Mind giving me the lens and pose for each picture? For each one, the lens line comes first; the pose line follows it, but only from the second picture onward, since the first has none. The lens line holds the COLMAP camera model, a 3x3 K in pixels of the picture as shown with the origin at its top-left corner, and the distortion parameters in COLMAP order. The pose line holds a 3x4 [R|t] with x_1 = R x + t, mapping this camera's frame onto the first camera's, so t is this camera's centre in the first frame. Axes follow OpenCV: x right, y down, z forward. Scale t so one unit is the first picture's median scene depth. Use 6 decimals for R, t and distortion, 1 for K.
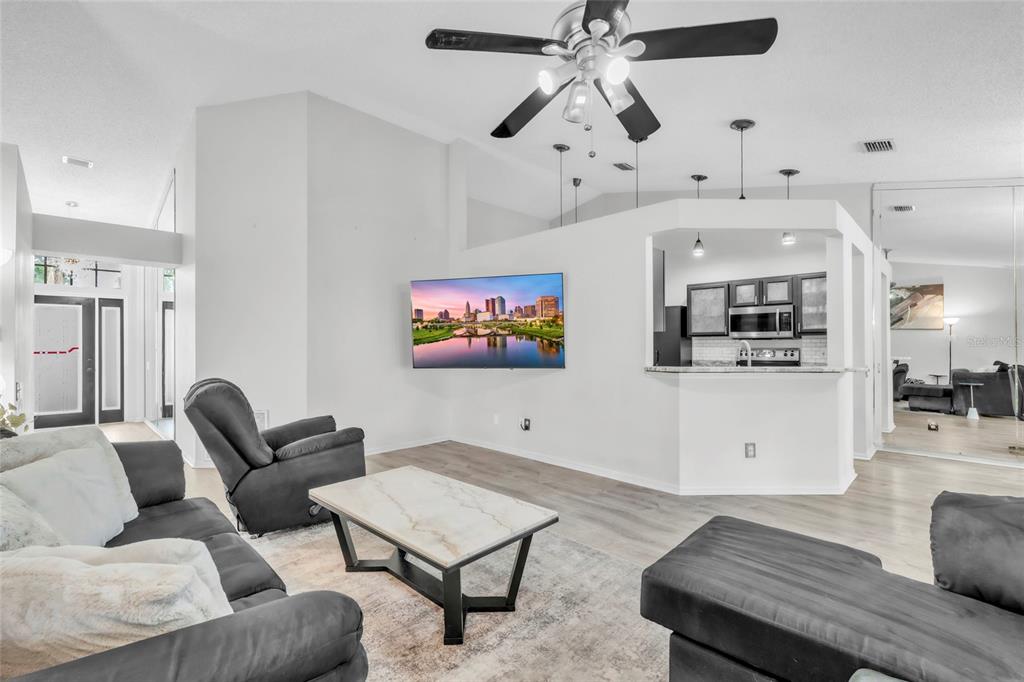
lens RADIAL K [[456.3, 0, 508.2], [0, 456.3, 342.9], [0, 0, 1]] dist [-0.002362, -0.000805]
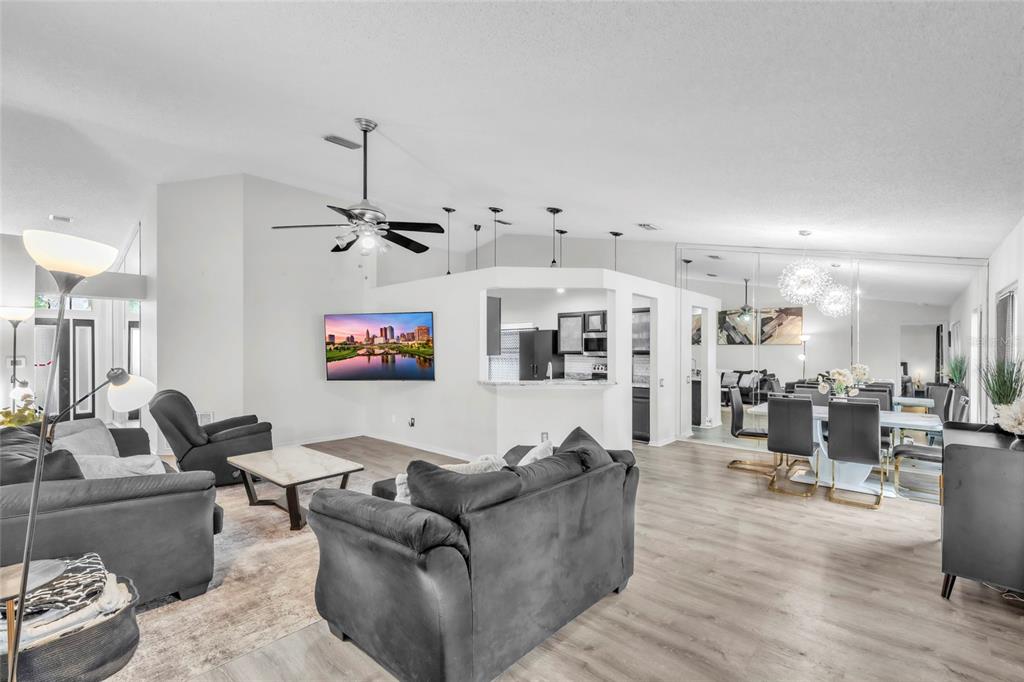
lens RADIAL K [[469.7, 0, 514.6], [0, 469.7, 349.0], [0, 0, 1]] dist [-0.001960, 0.000338]
pose [[0.998837, 0.004571, 0.048001, 0.270195], [-0.004851, 0.999972, 0.005712, -0.044418], [-0.047973, -0.005938, 0.998831, -0.387422]]
